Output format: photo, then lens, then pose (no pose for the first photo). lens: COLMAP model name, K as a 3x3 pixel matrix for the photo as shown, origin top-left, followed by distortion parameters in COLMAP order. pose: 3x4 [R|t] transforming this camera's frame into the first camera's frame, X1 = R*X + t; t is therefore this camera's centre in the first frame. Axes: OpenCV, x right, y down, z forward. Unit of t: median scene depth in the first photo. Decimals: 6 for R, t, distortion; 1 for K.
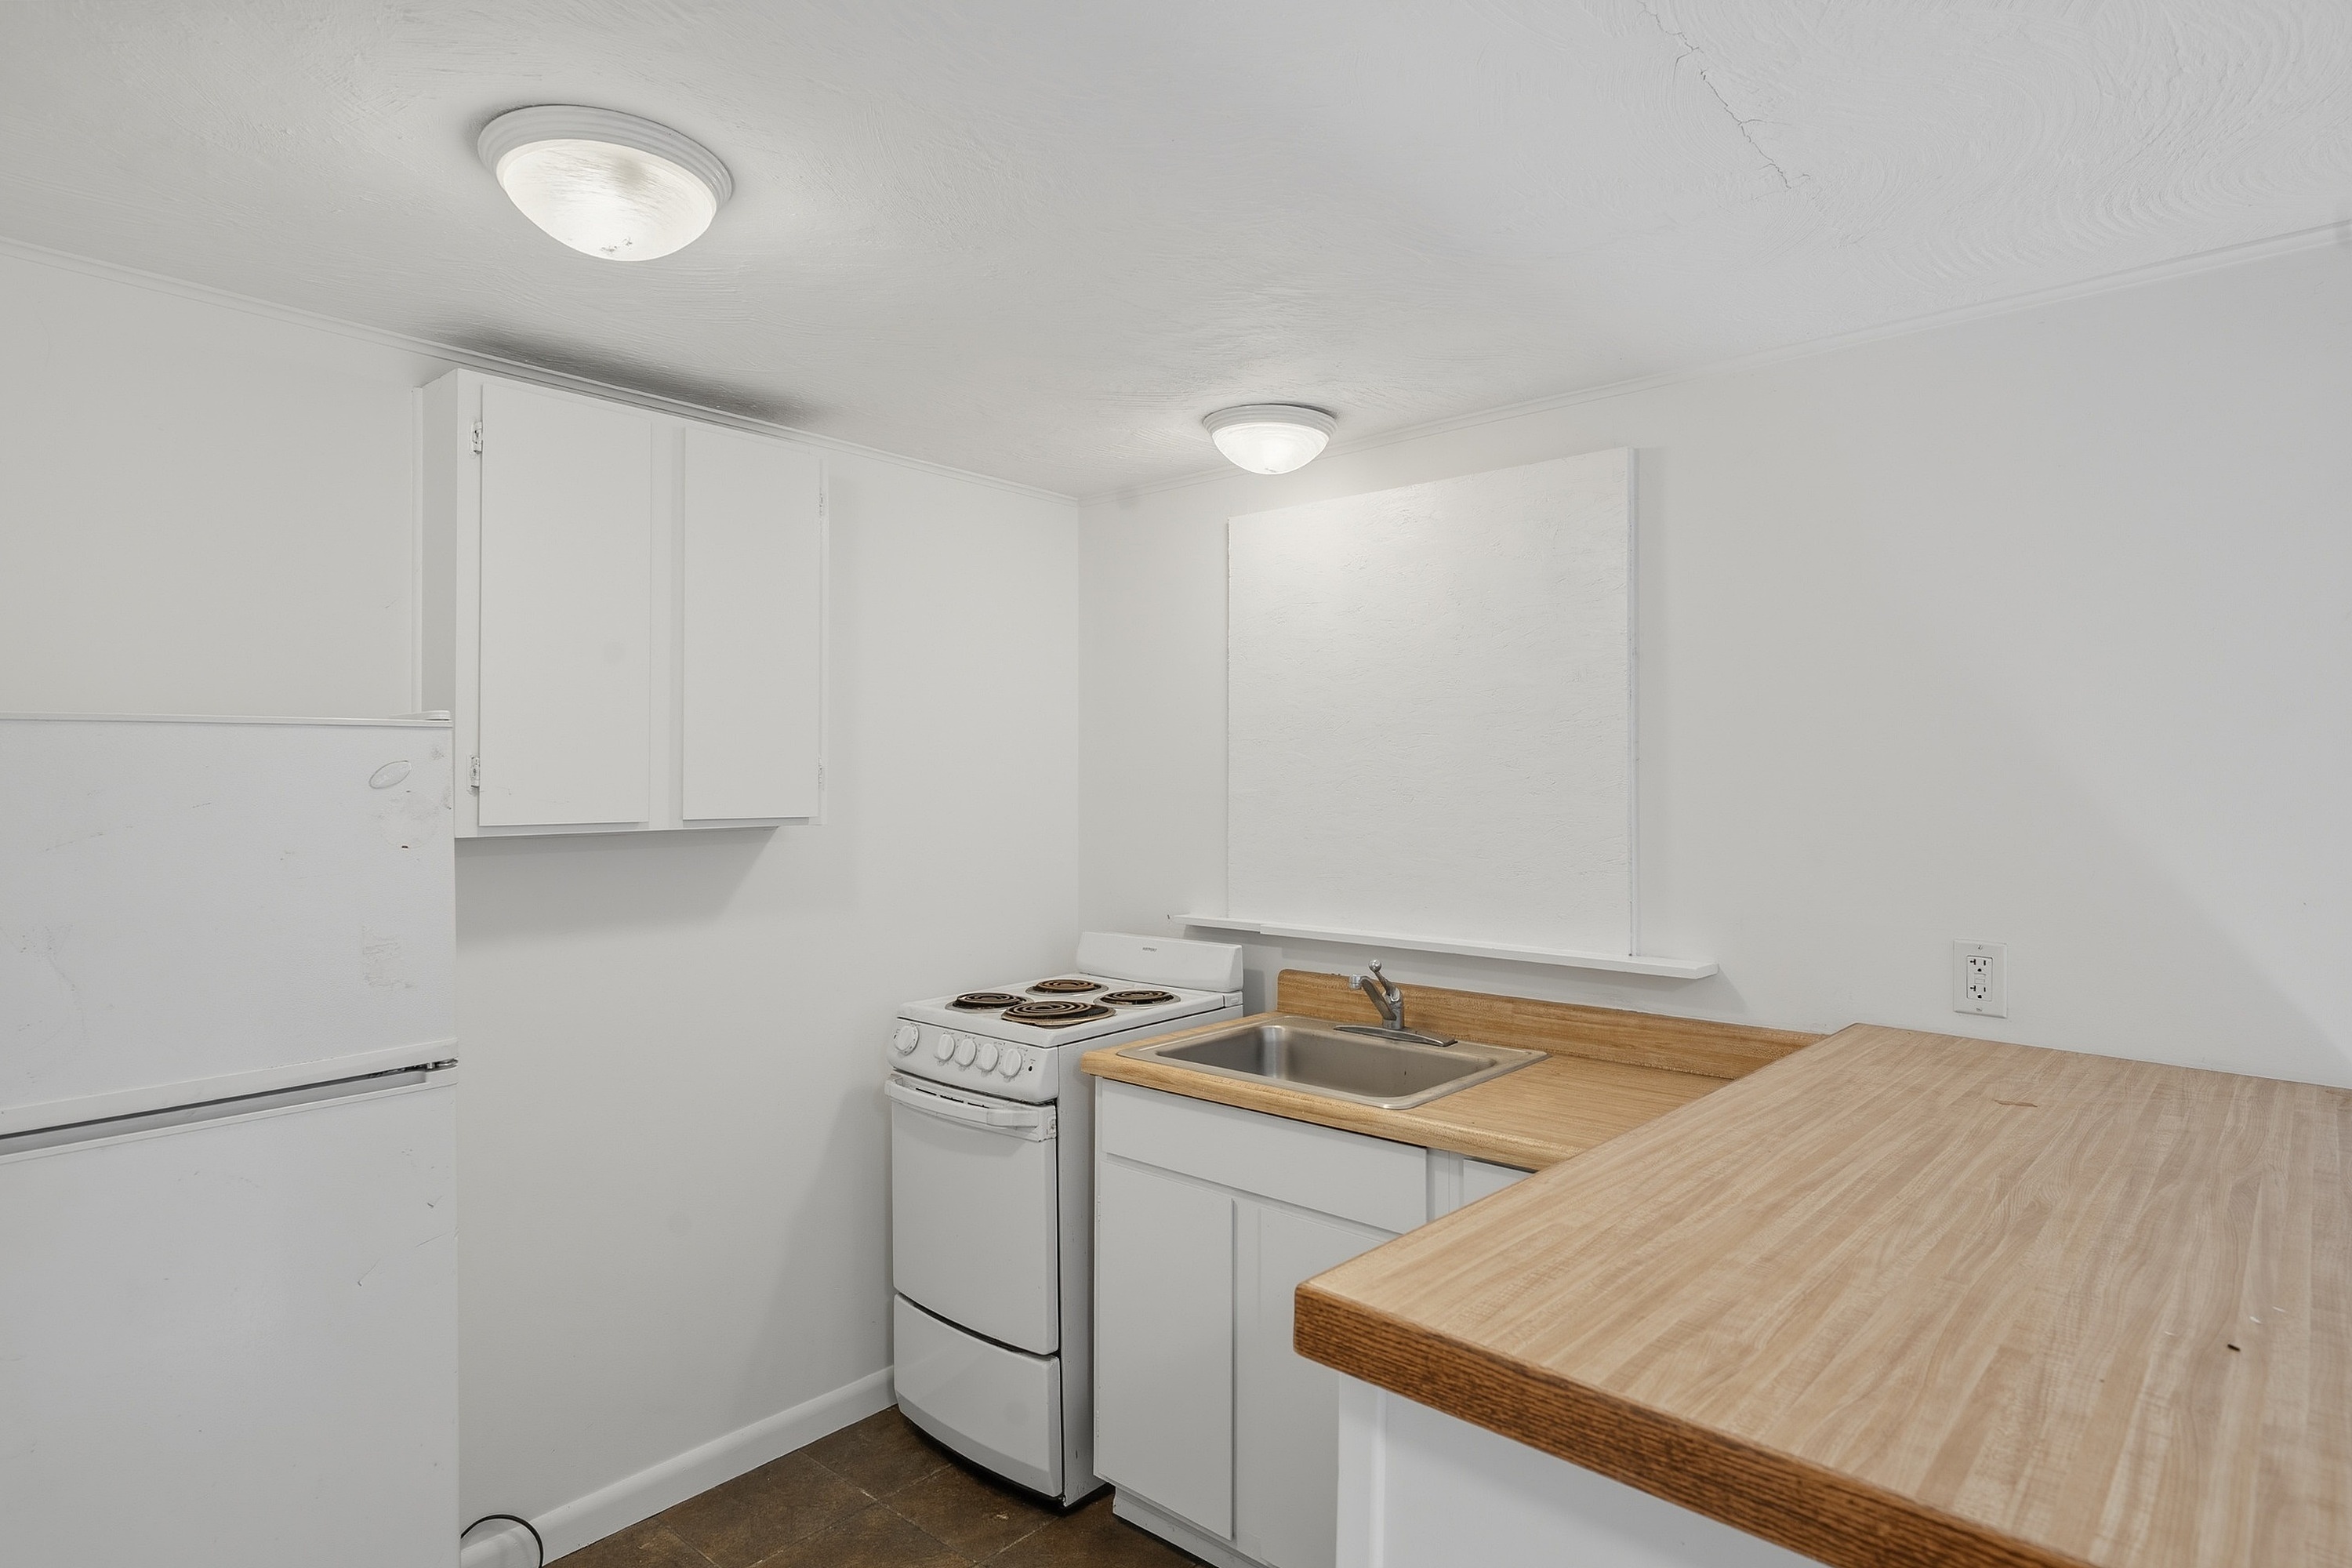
lens RADIAL K [[1258.5, 0, 1176.0], [0, 1258.5, 784.0], [0, 0, 1]] dist [0.032867, -0.000260]
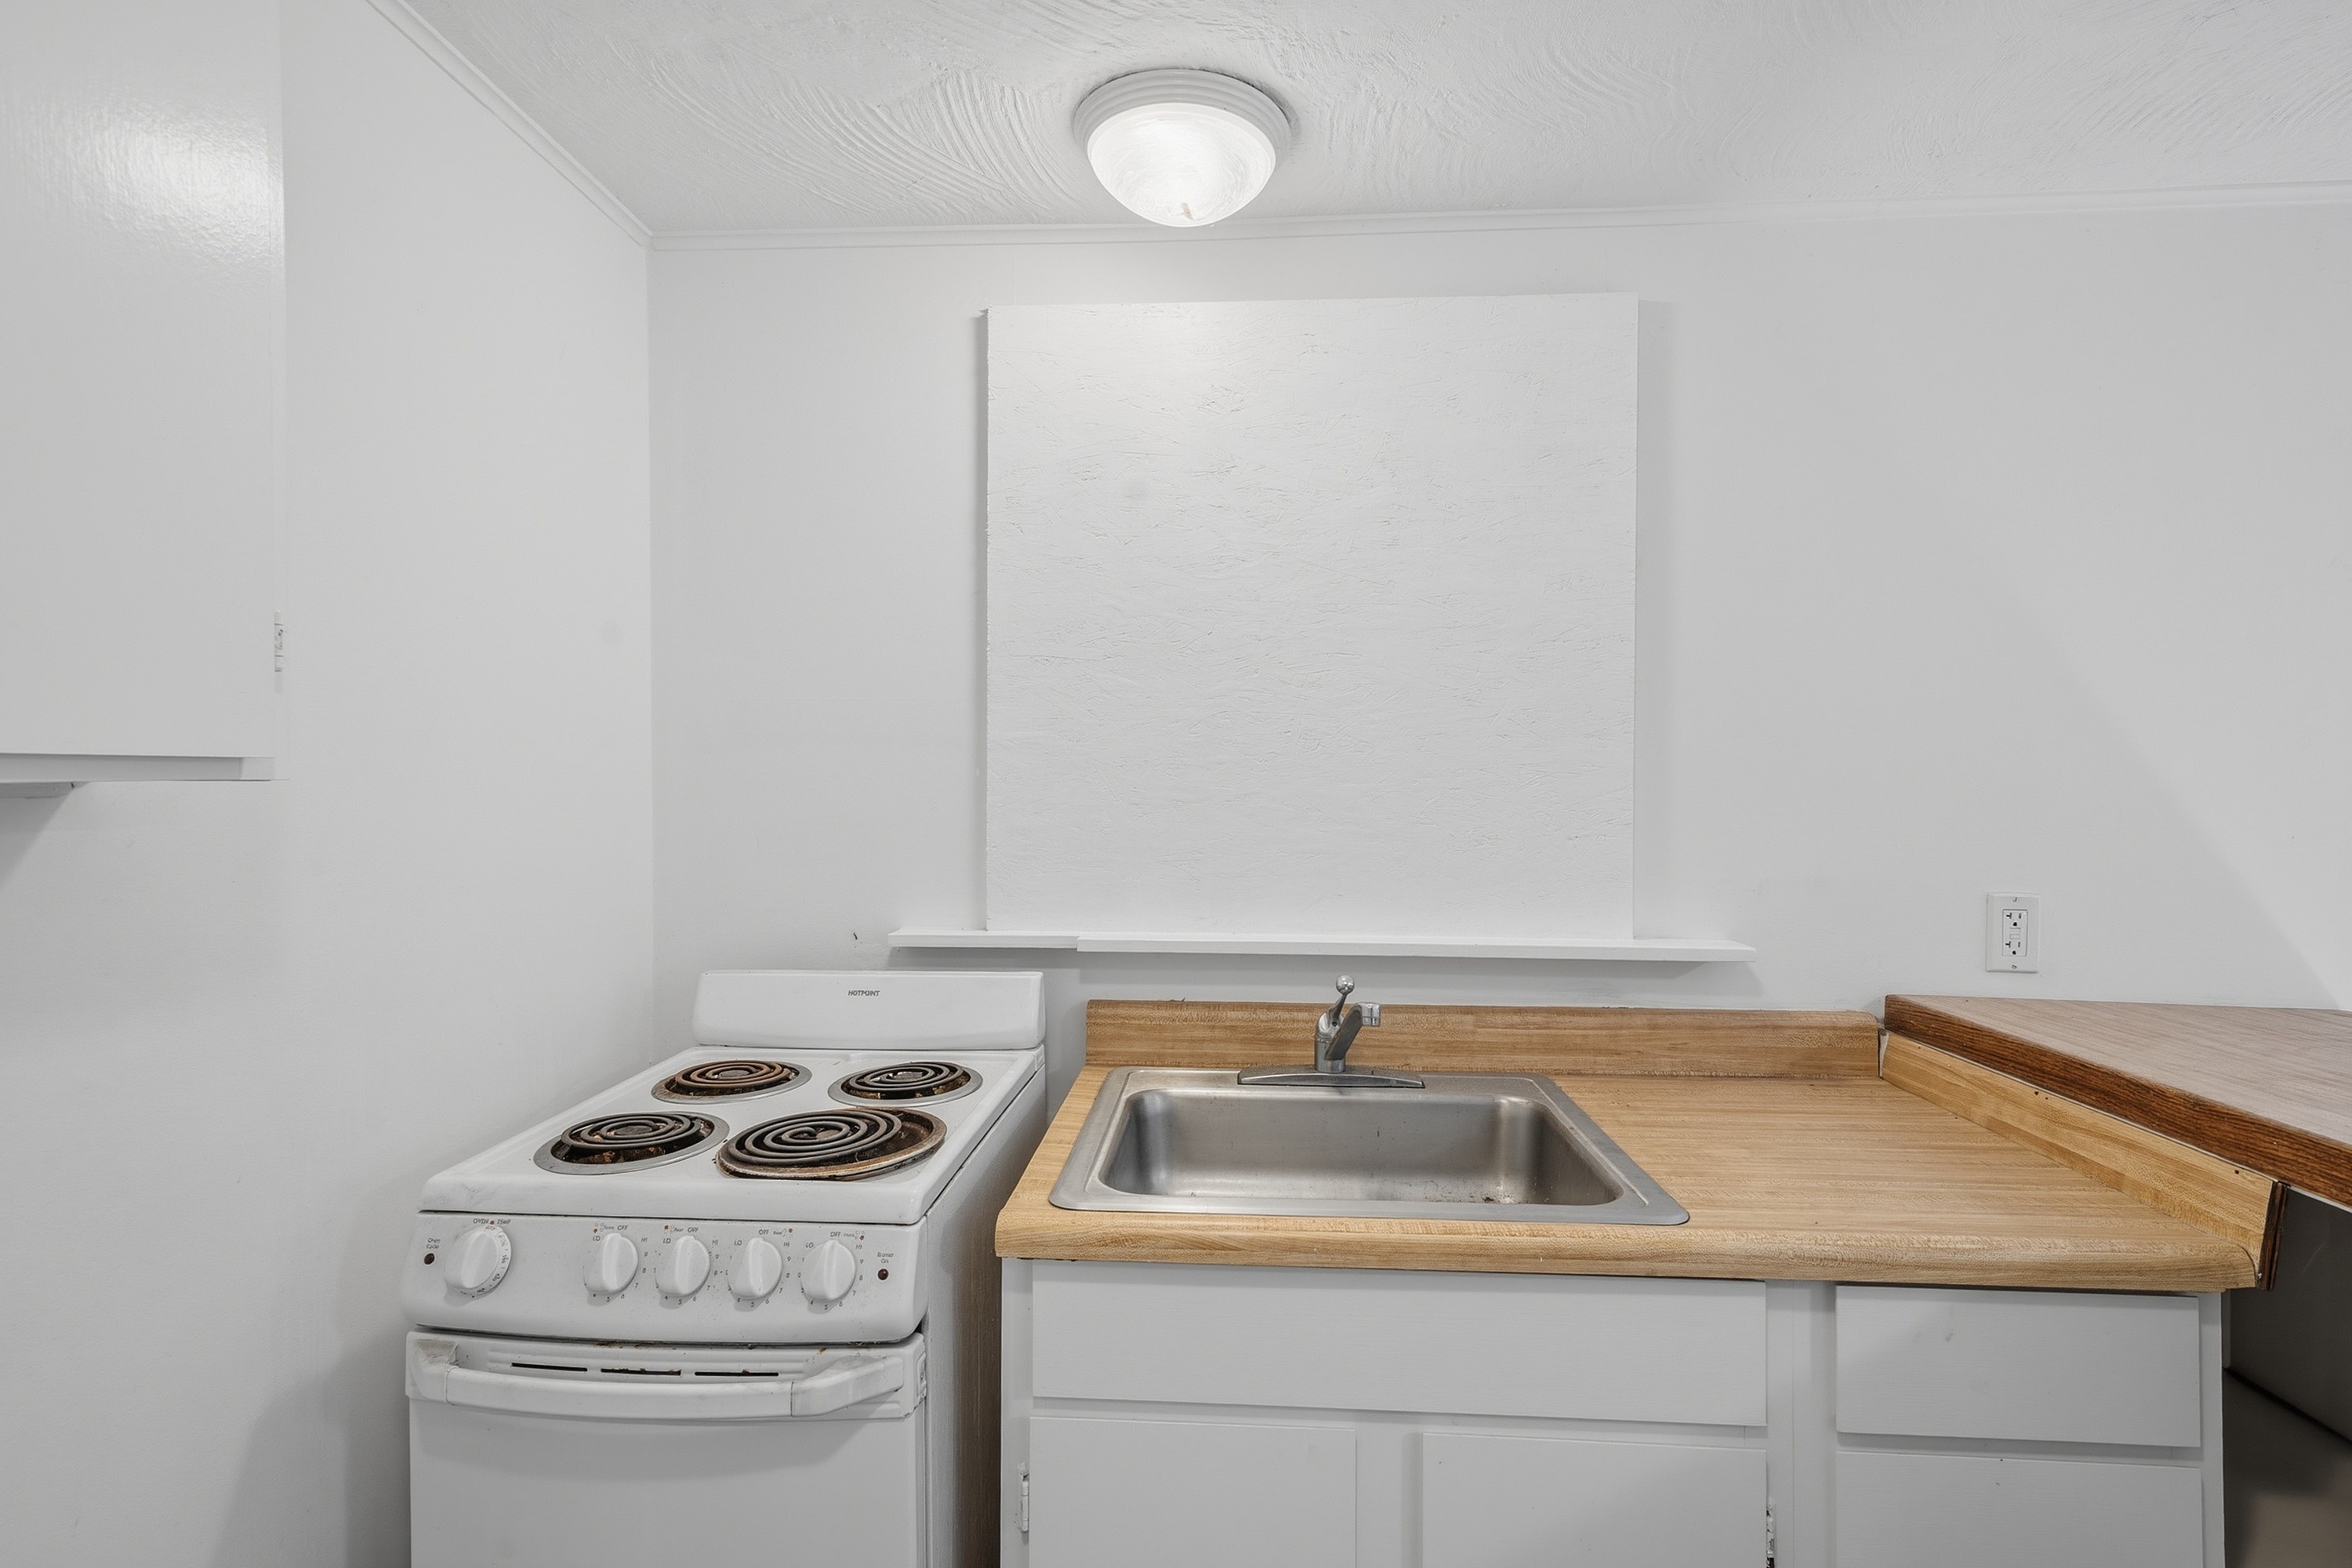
lens RADIAL K [[1161.3, 0, 1176.0], [0, 1161.3, 784.0], [0, 0, 1]] dist [0.017496, 0.000094]
pose [[0.784477, -0.002924, 0.620151, -0.305983], [-0.003697, 0.999949, 0.009391, 0.031000], [-0.620147, -0.009660, 0.784426, 0.576047]]
